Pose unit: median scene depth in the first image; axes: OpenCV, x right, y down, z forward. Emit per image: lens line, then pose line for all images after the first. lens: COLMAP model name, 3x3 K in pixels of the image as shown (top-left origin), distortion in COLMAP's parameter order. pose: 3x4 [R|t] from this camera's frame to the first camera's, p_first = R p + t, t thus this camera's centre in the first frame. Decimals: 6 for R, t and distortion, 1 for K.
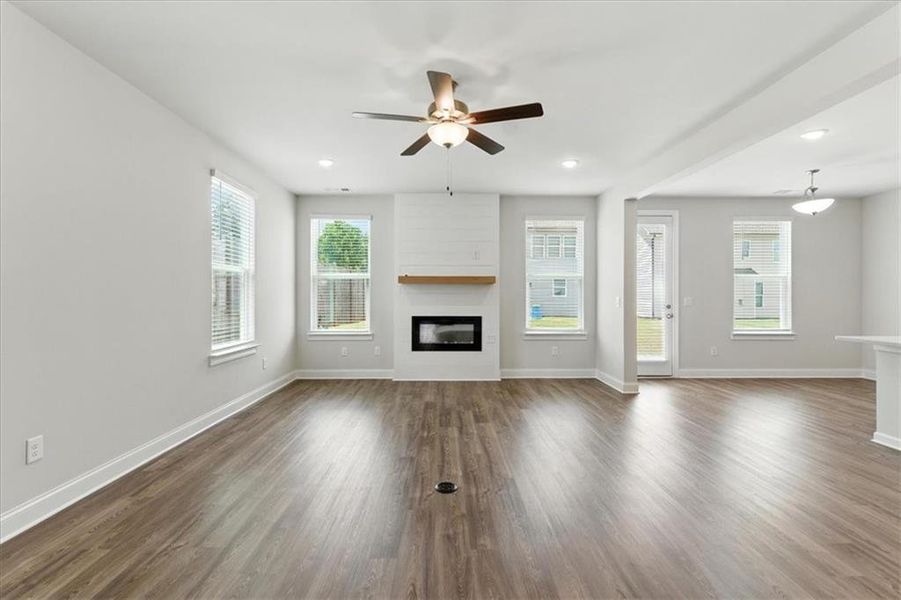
lens RADIAL K [[408.9, 0, 450.7], [0, 408.9, 296.7], [0, 0, 1]] dist [0.000964, 0.000609]
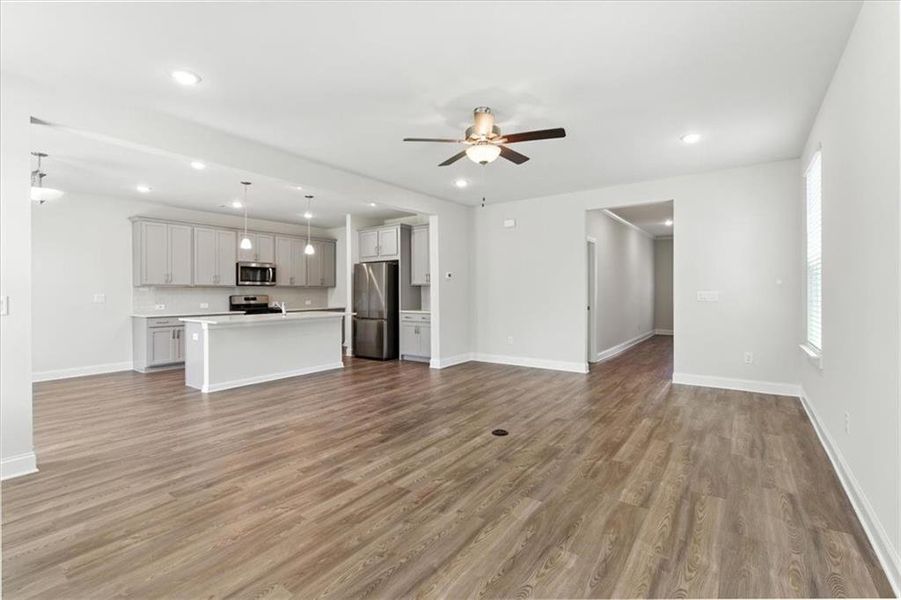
lens RADIAL K [[408.9, 0, 450.7], [0, 408.9, 293.2], [0, 0, 1]] dist [0.000964, 0.000609]
pose [[-0.802309, 0.001414, 0.596908, -0.314677], [0.006769, 0.999954, 0.006730, -0.001598], [-0.596871, 0.009440, -0.802282, 0.999067]]
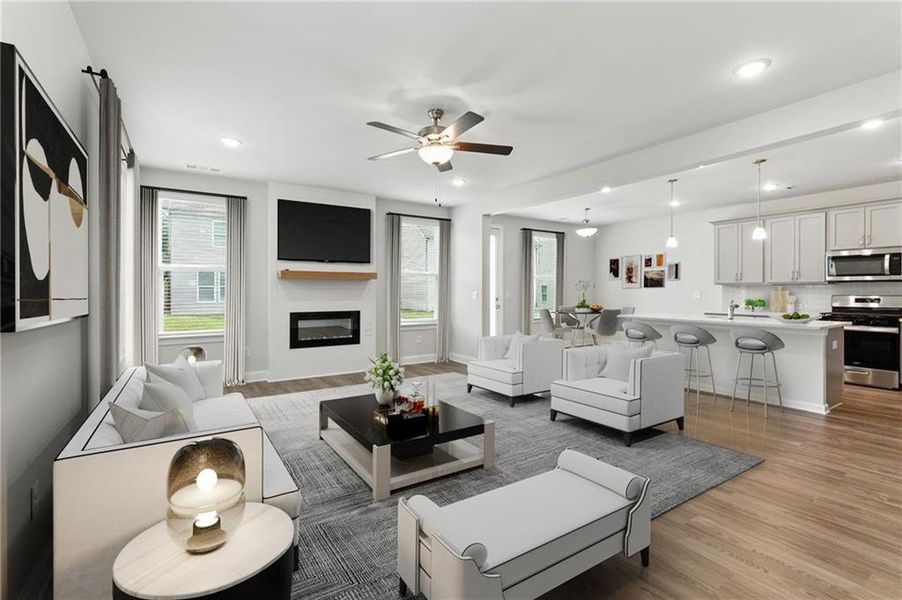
lens RADIAL K [[409.4, 0, 450.2], [0, 409.4, 295.3], [0, 0, 1]] dist [0.000964, 0.000609]
pose [[0.844336, -0.006417, 0.535776, -0.302097], [0.001901, 0.999958, 0.008980, -0.000690], [-0.535811, -0.006564, 0.844313, -0.009703]]
